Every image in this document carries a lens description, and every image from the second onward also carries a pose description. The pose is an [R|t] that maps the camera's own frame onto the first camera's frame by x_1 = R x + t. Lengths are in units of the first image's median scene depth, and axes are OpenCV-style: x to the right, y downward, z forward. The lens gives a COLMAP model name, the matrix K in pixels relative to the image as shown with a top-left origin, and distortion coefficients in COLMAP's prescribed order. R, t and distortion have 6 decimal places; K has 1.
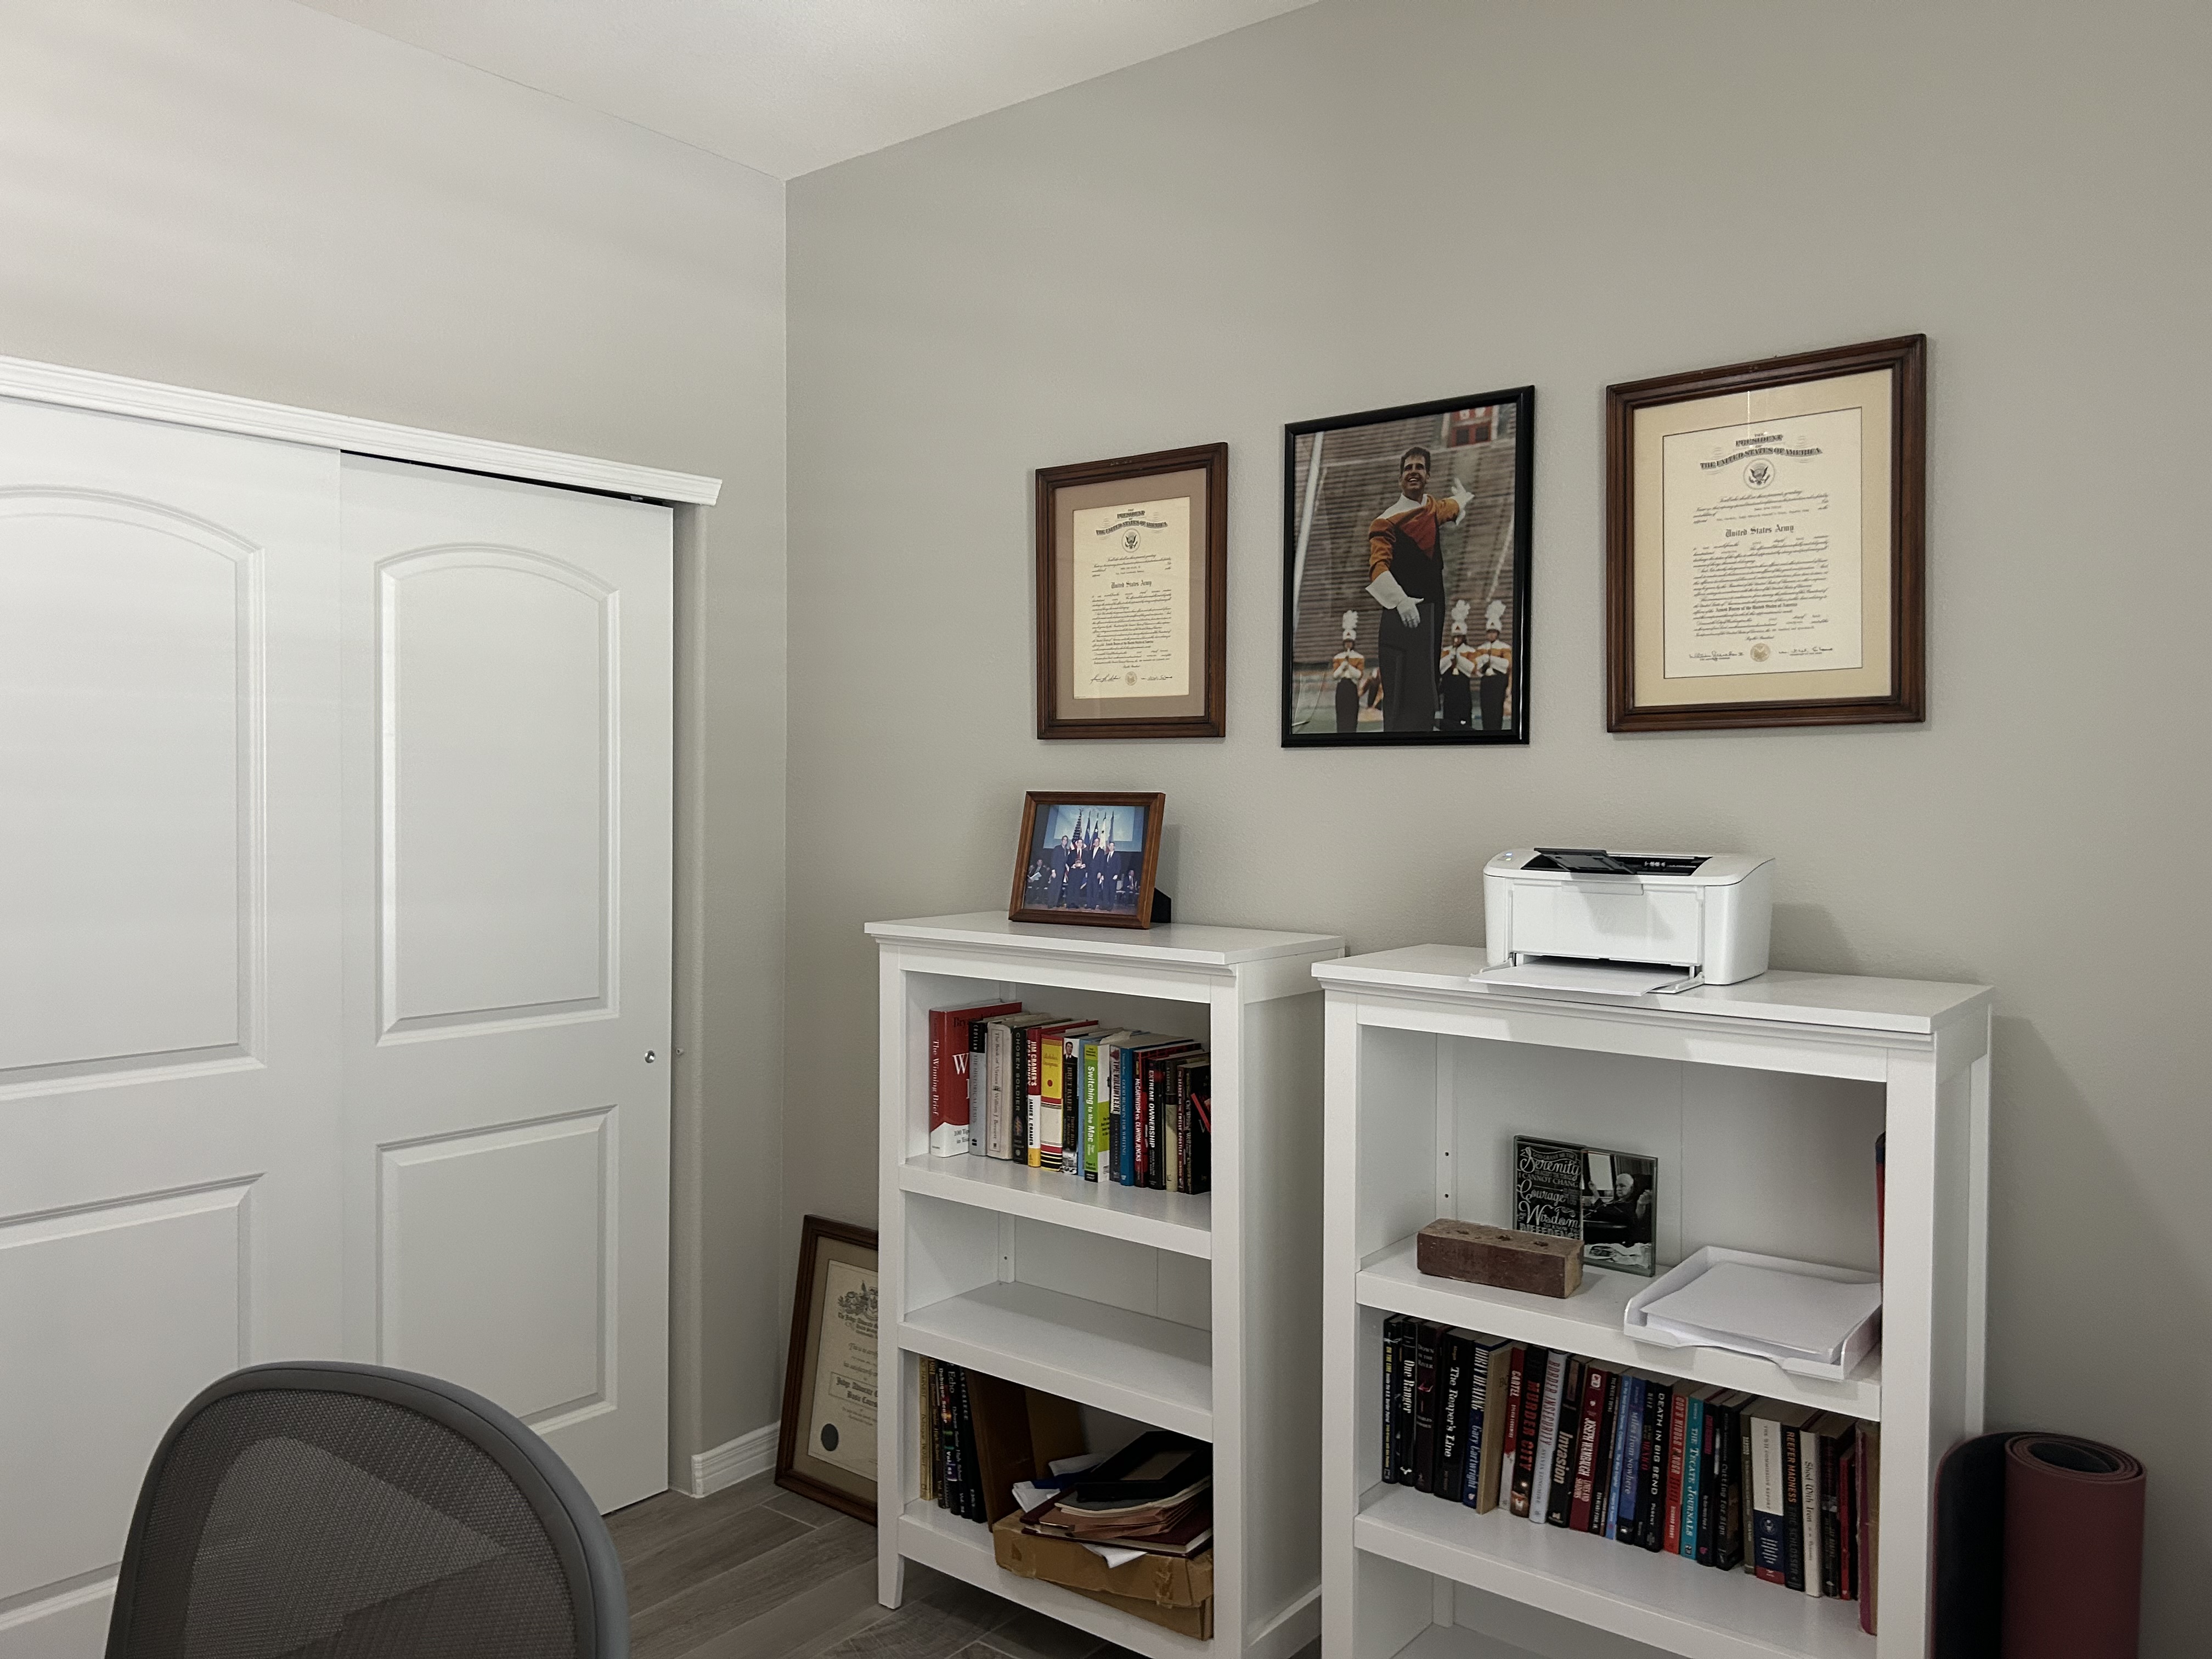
lens RADIAL K [[1664.9, 0, 1087.0], [0, 1664.9, 824.2], [0, 0, 1]] dist [0.064170, -0.081894]
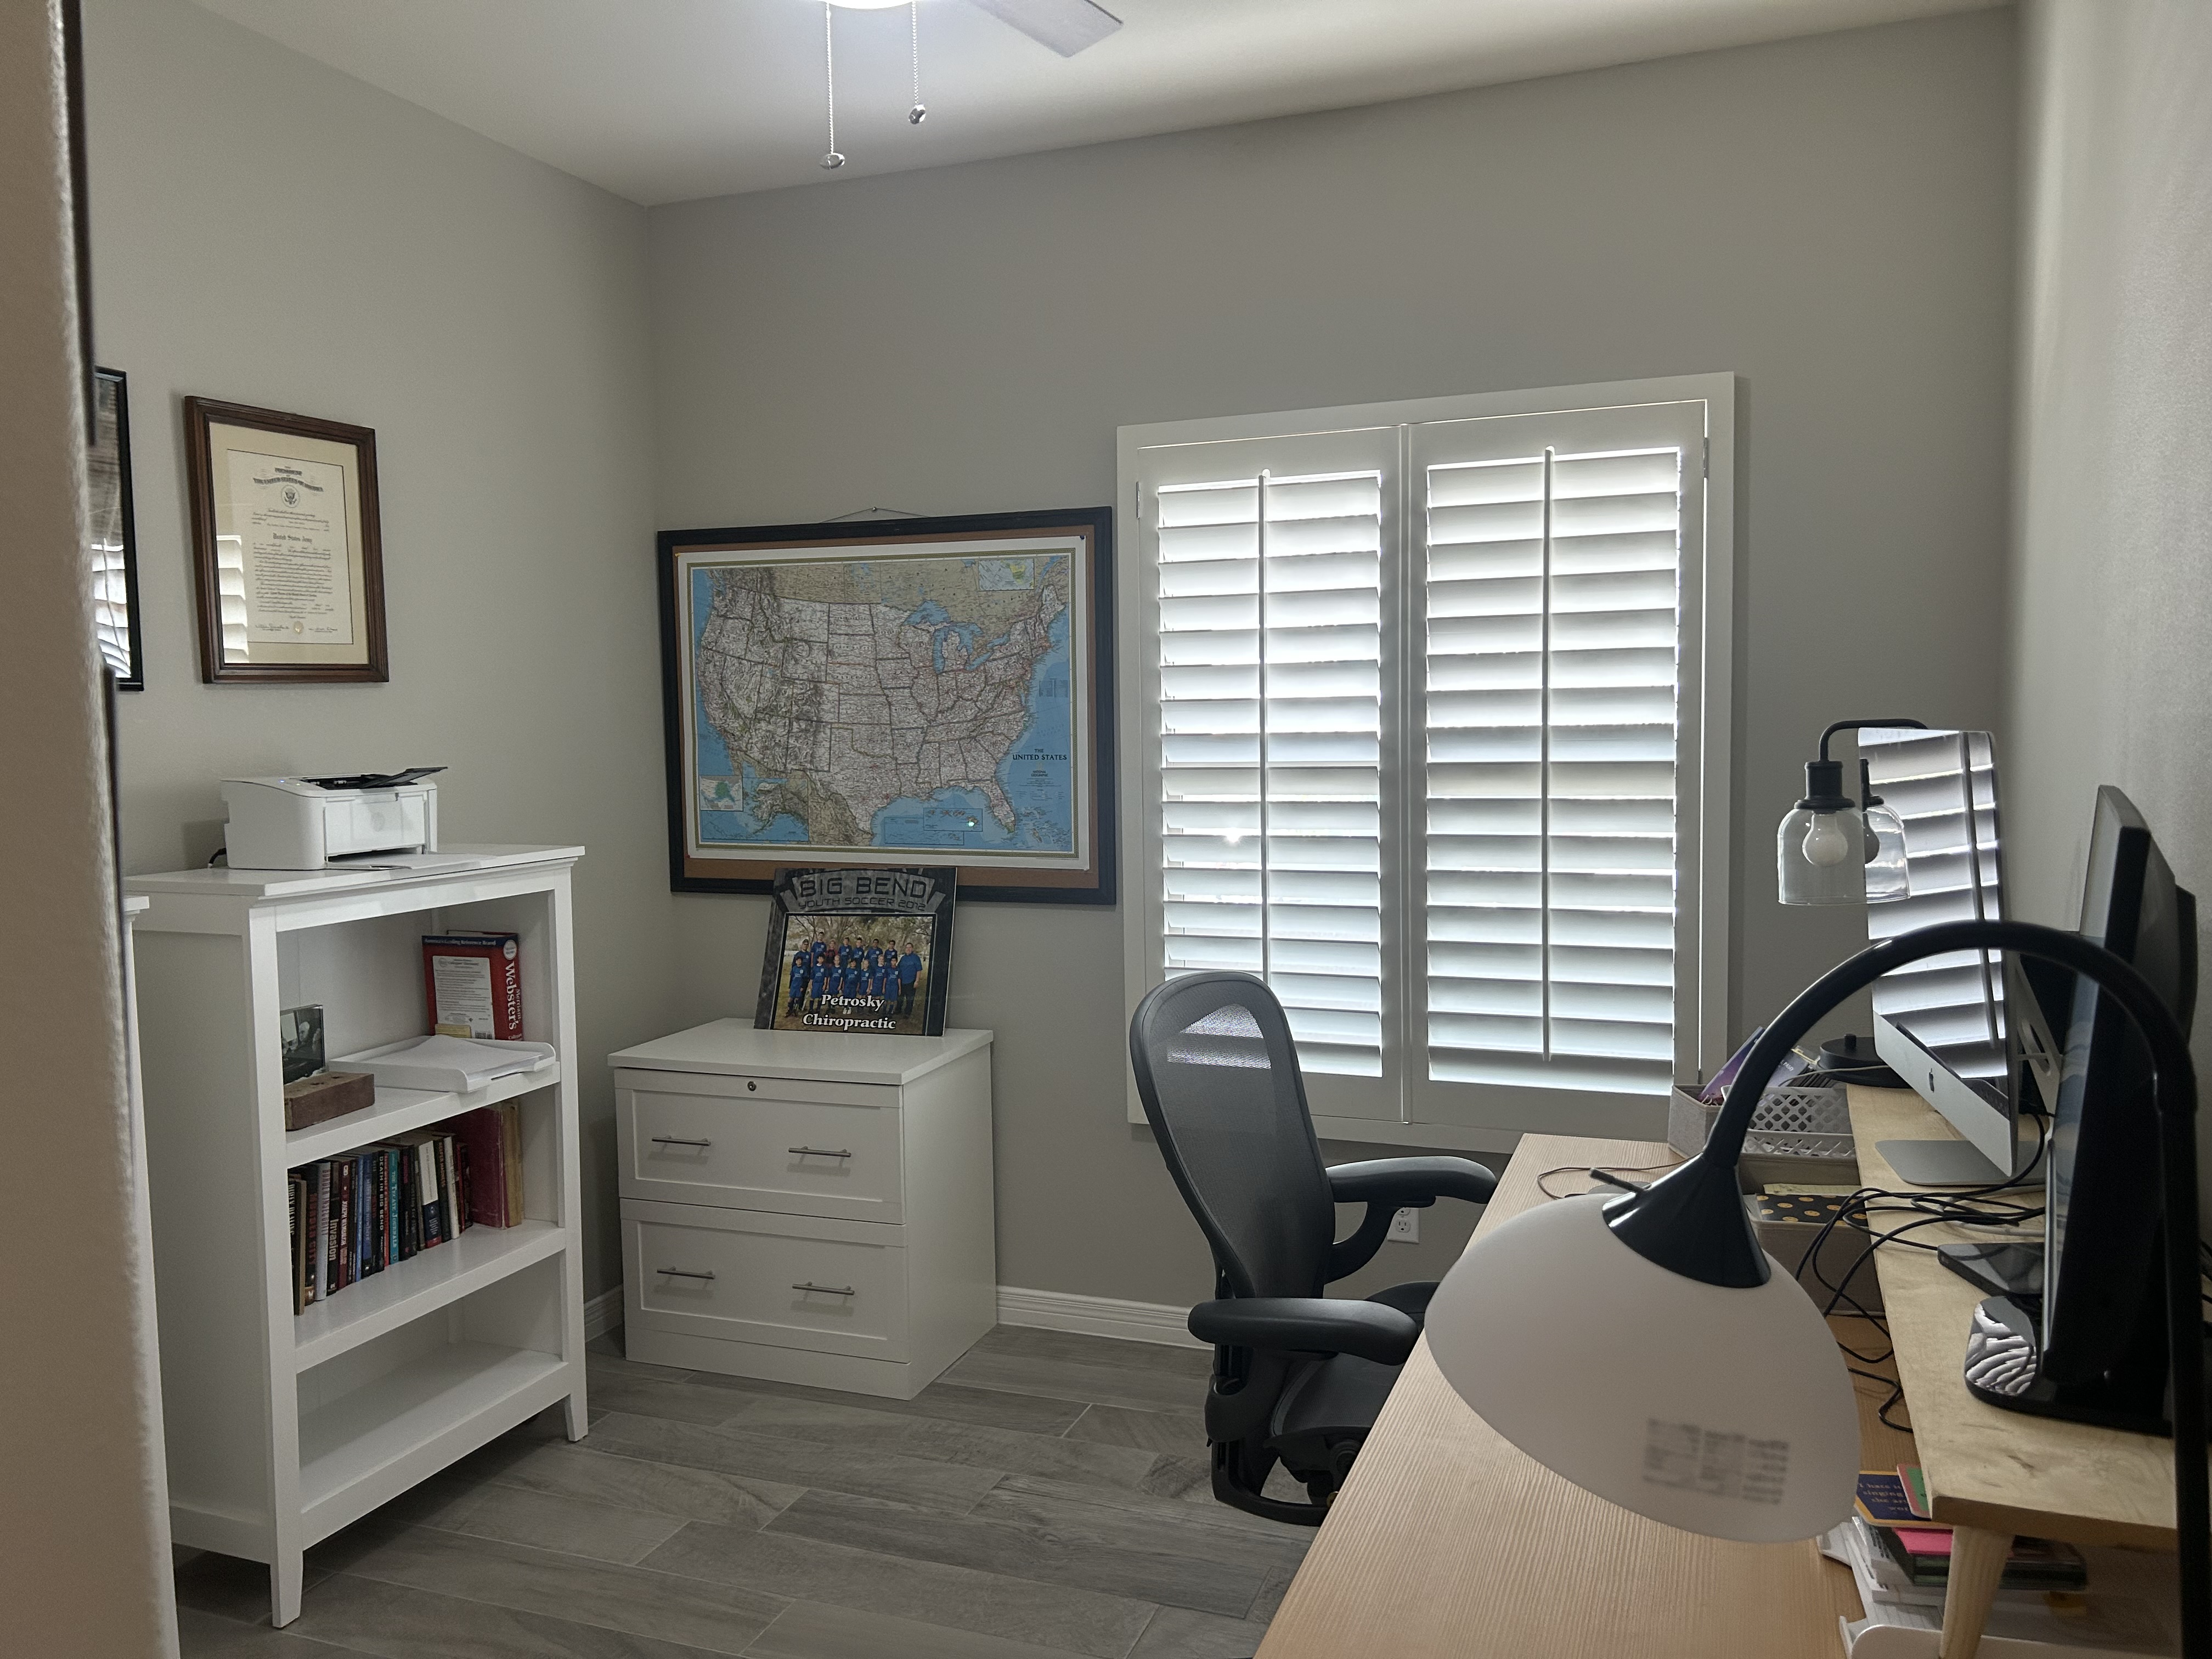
lens RADIAL K [[1664.9, 0, 1108.0], [0, 1664.9, 824.9], [0, 0, 1]] dist [0.064170, -0.081894]
pose [[-0.312872, -0.061773, 0.947784, -1.146057], [0.040567, 0.996103, 0.078314, -0.023191], [-0.948928, 0.062951, -0.309147, 0.826796]]
